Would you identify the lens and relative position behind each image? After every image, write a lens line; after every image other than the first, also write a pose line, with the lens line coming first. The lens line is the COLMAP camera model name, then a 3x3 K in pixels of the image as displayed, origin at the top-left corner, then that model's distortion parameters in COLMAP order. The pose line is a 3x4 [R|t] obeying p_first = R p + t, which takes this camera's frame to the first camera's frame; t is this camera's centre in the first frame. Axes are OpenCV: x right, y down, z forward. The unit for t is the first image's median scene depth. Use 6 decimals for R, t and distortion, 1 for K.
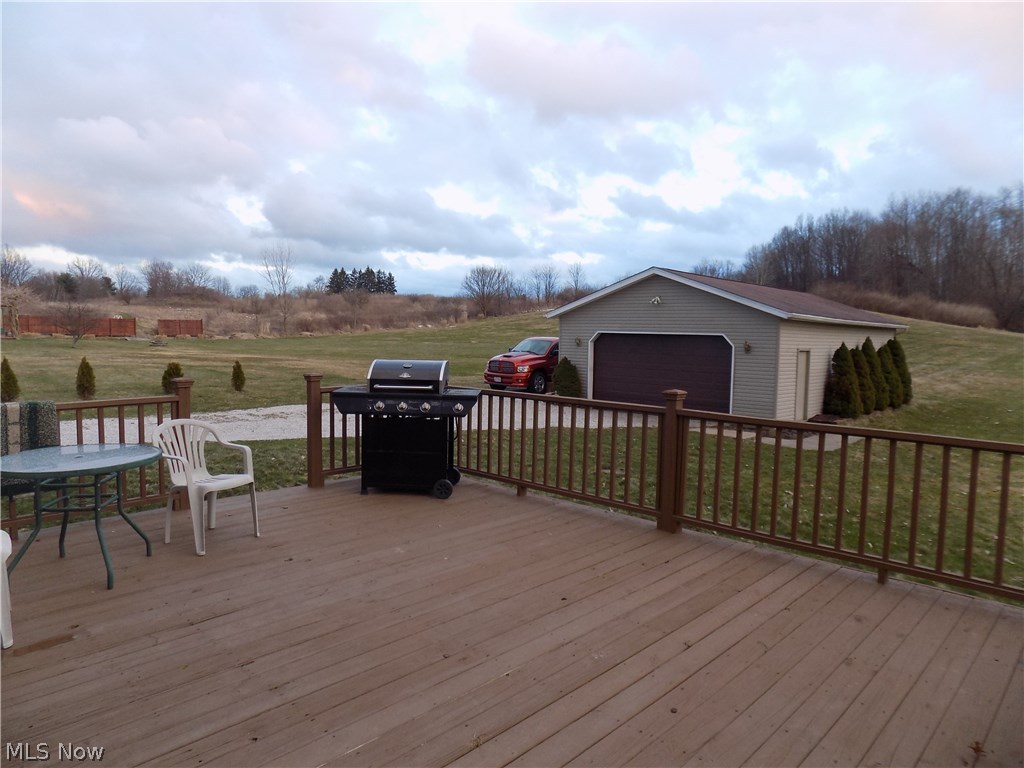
lens RADIAL K [[691.6, 0, 507.0], [0, 691.6, 383.9], [0, 0, 1]] dist [-0.081050, 0.084212]
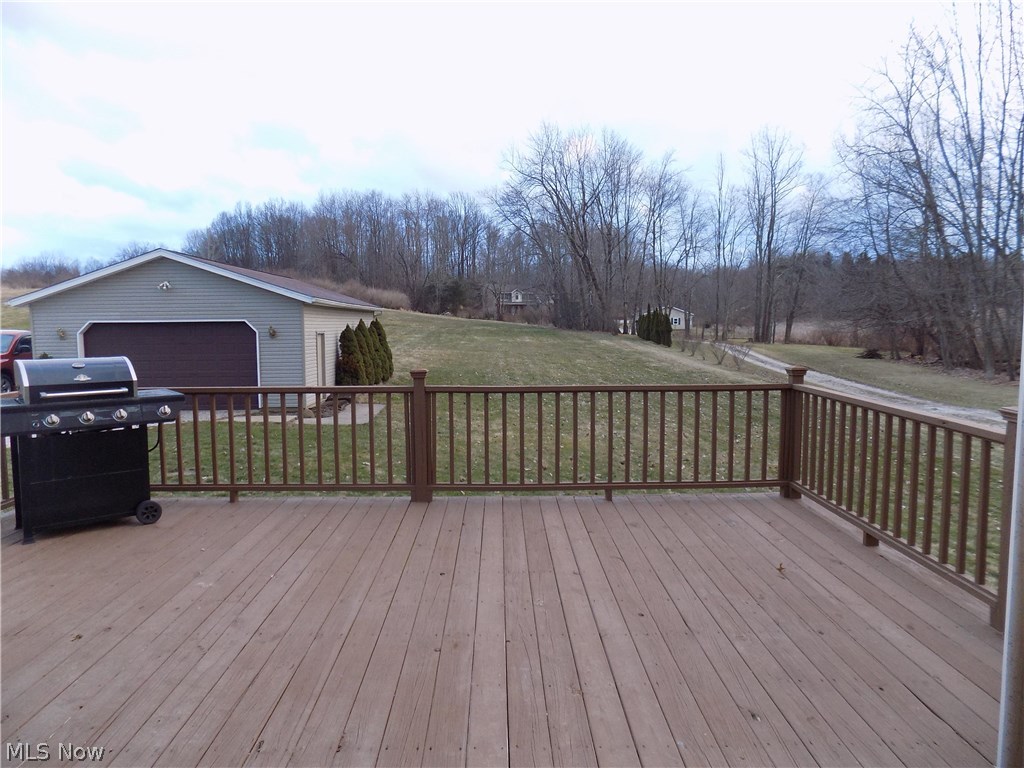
lens RADIAL K [[691.6, 0, 507.0], [0, 691.6, 383.9], [0, 0, 1]] dist [-0.081050, 0.084212]
pose [[0.712518, -0.087637, 0.696160, -0.343346], [0.073737, 0.996028, 0.049916, -0.008419], [-0.697769, 0.015767, 0.716150, 0.122834]]
